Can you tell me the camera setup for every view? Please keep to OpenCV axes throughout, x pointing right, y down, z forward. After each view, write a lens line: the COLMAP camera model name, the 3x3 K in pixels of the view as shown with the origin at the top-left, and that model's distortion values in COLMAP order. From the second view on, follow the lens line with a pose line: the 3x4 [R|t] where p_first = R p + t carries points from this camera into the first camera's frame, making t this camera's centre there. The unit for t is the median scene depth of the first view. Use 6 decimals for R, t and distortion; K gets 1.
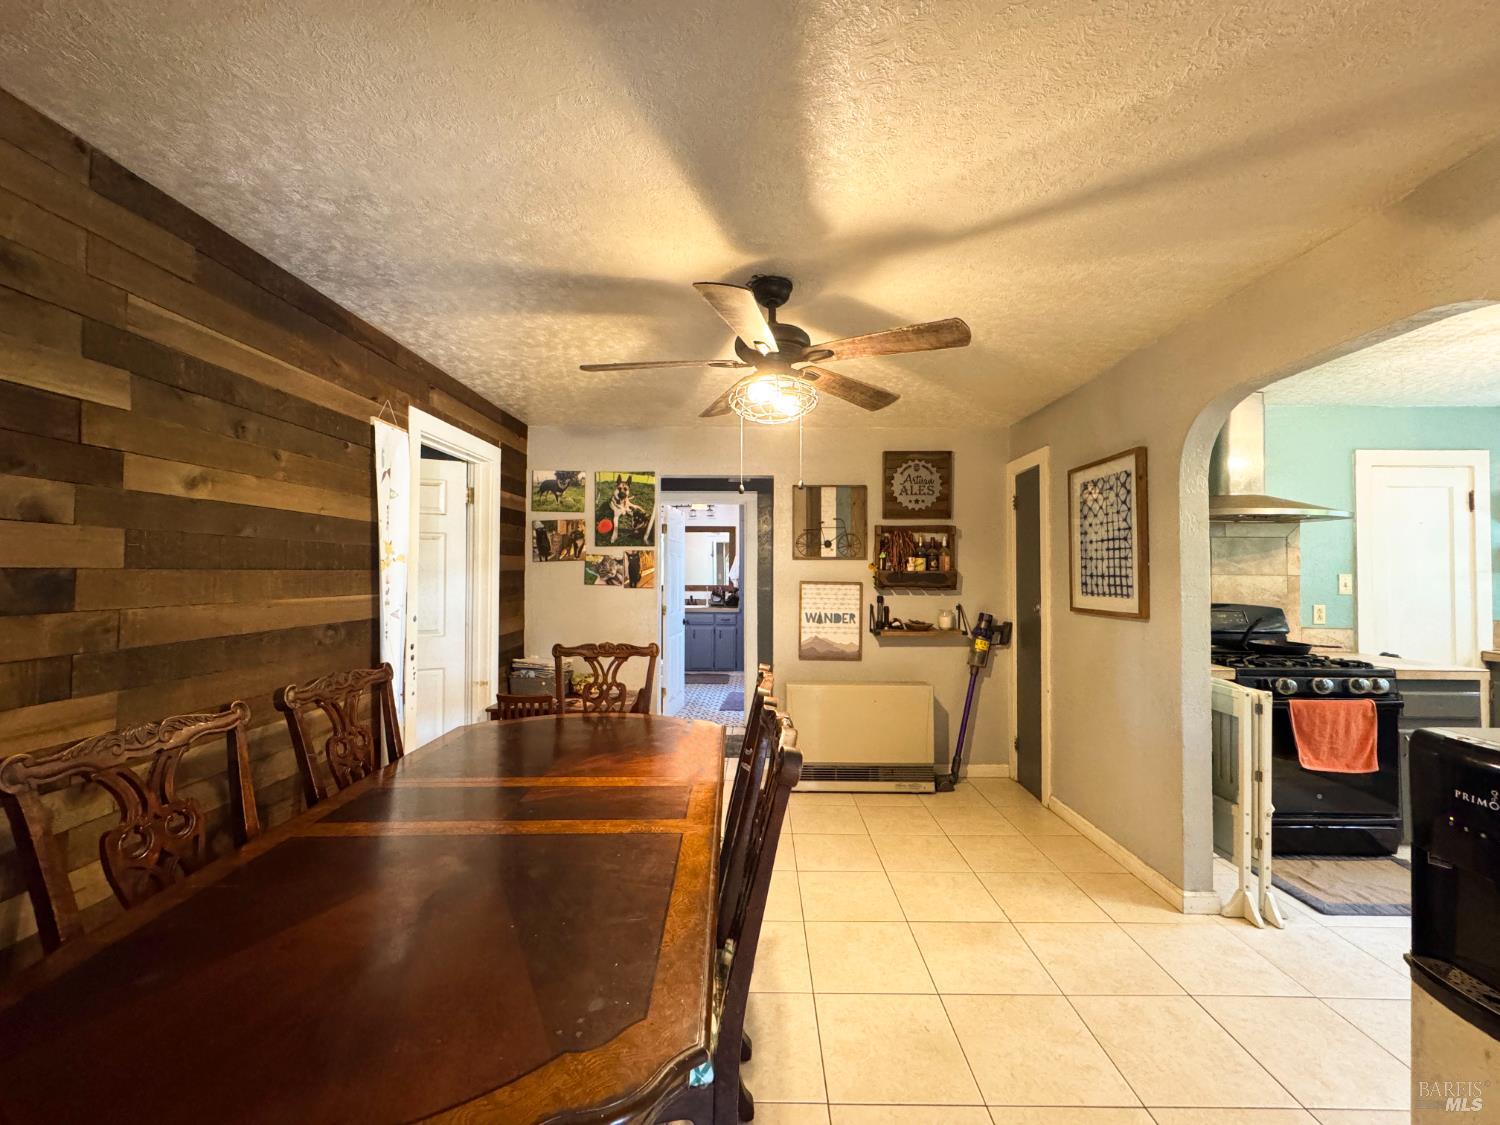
lens RADIAL K [[595.6, 0, 748.6], [0, 595.6, 559.0], [0, 0, 1]] dist [-0.003512, -0.000079]
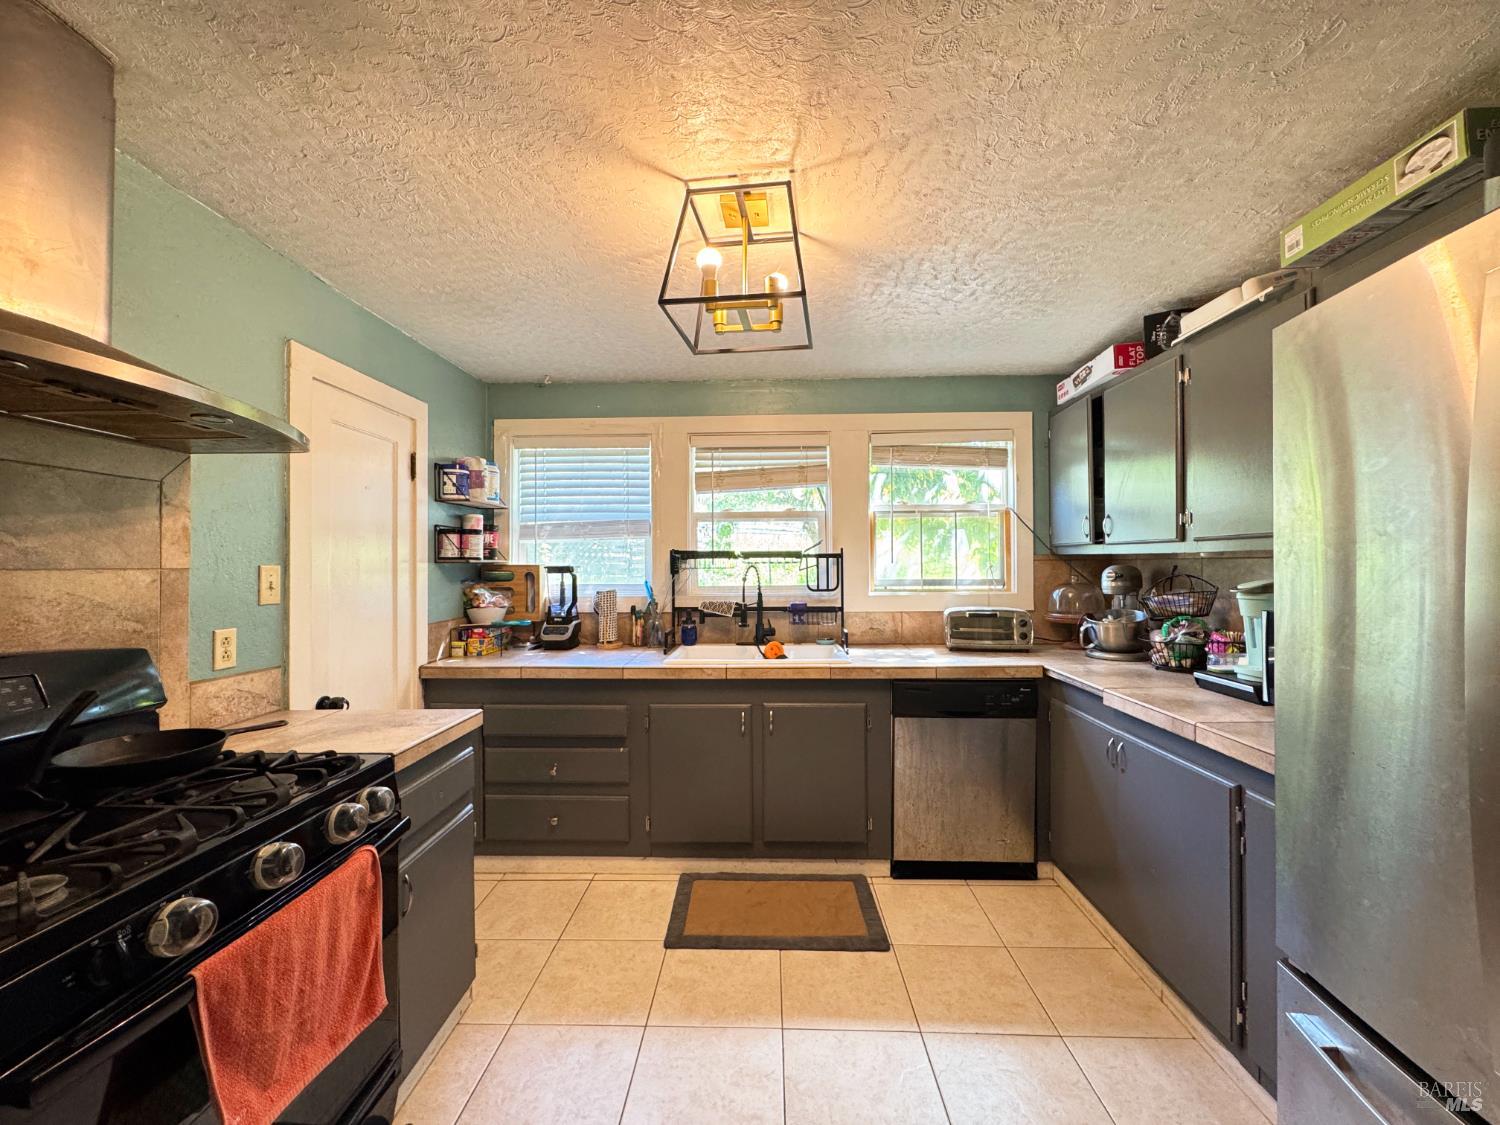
lens RADIAL K [[595.6, 0, 750.9], [0, 595.6, 560.6], [0, 0, 1]] dist [-0.003512, -0.000079]
pose [[0.015114, 0.001370, 0.999885, 0.481505], [-0.015754, 0.999875, -0.001132, 0.015004], [-0.999762, -0.015735, 0.015134, 0.563349]]
